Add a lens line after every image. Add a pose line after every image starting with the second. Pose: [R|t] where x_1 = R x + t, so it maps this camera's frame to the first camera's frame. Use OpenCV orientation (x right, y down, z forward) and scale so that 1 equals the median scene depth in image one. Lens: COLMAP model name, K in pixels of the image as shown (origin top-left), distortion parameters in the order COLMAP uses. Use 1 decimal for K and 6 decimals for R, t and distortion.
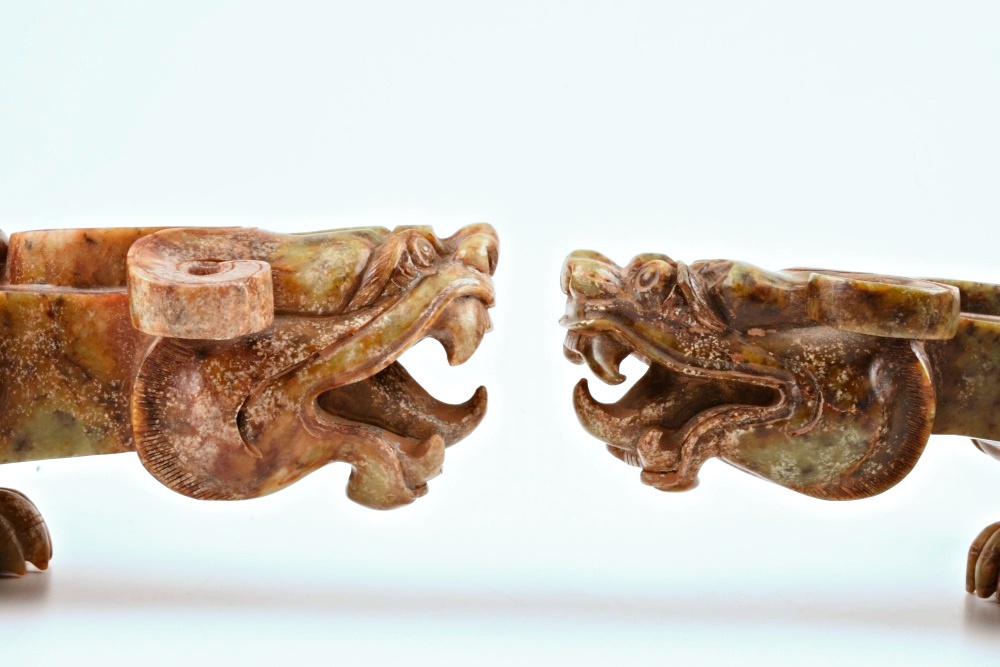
lens RADIAL K [[1886.6, 0, 500.0], [0, 1886.6, 333.5], [0, 0, 1]] dist [-0.022728, -0.112074]
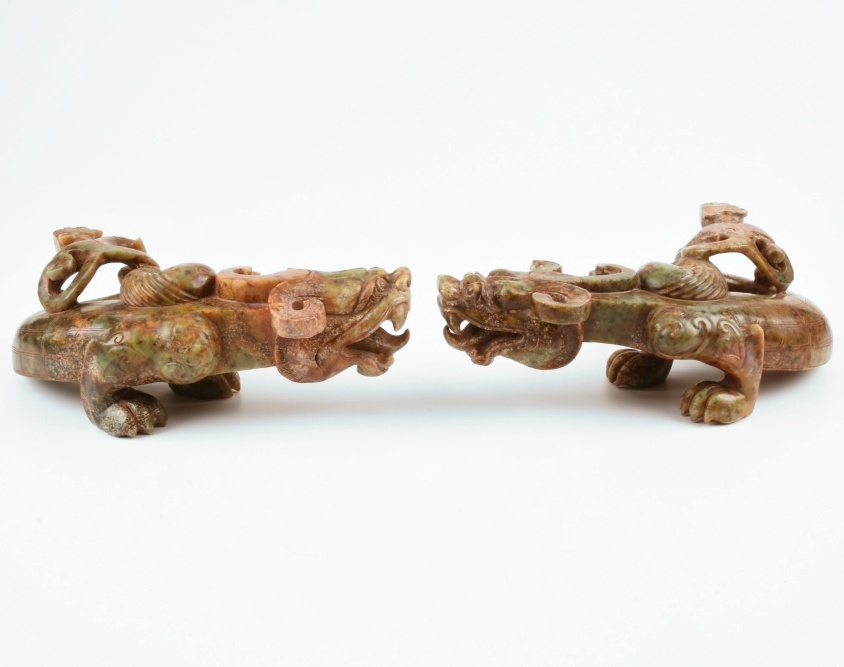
lens RADIAL K [[1159.3, 0, 405.3], [0, 1159.3, 333.5], [0, 0, 1]] dist [0.006045, 0.019811]
pose [[0.998604, -0.044860, -0.027870, 0.032277], [0.051223, 0.951207, 0.304272, -0.462138], [0.012860, -0.305275, 0.952177, -0.516127]]
